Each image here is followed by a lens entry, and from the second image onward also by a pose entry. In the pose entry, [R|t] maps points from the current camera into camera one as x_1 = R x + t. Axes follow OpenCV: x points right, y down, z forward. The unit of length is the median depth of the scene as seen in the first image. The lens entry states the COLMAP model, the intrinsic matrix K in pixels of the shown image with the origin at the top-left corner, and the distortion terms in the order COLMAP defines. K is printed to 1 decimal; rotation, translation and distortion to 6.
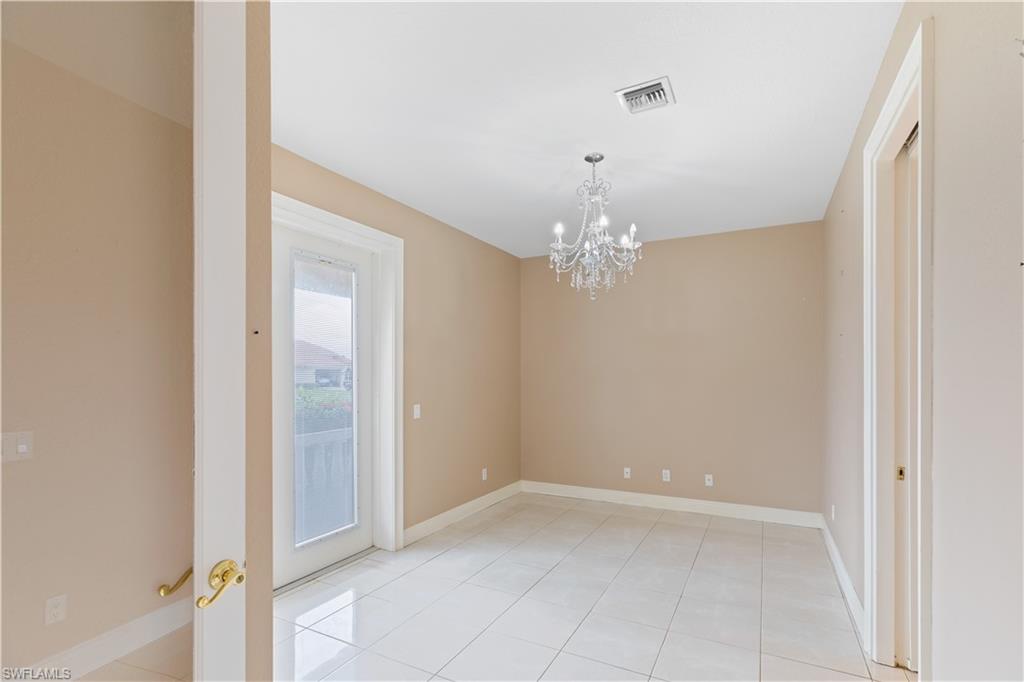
lens RADIAL K [[472.2, 0, 511.4], [0, 472.2, 373.6], [0, 0, 1]] dist [0.000888, -0.000011]
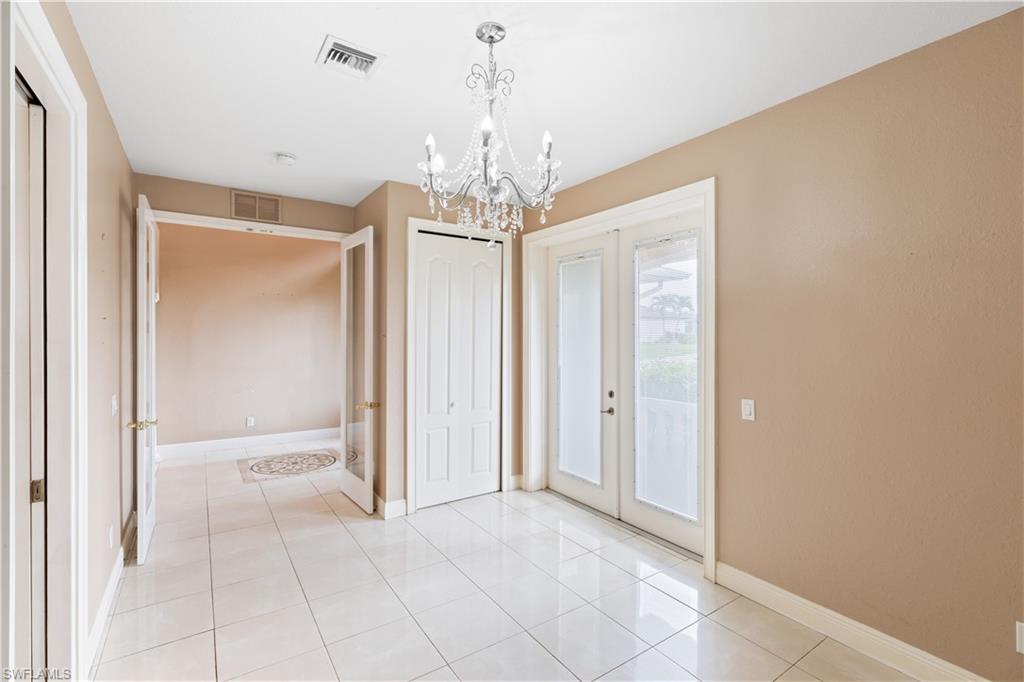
lens RADIAL K [[461.8, 0, 511.9], [0, 461.8, 336.0], [0, 0, 1]] dist [0.001960, -0.000182]
pose [[-0.466140, 0.003057, -0.884706, 0.650799], [-0.001177, 0.999991, 0.004075, -0.034456], [0.884710, 0.002941, -0.466132, 1.184712]]
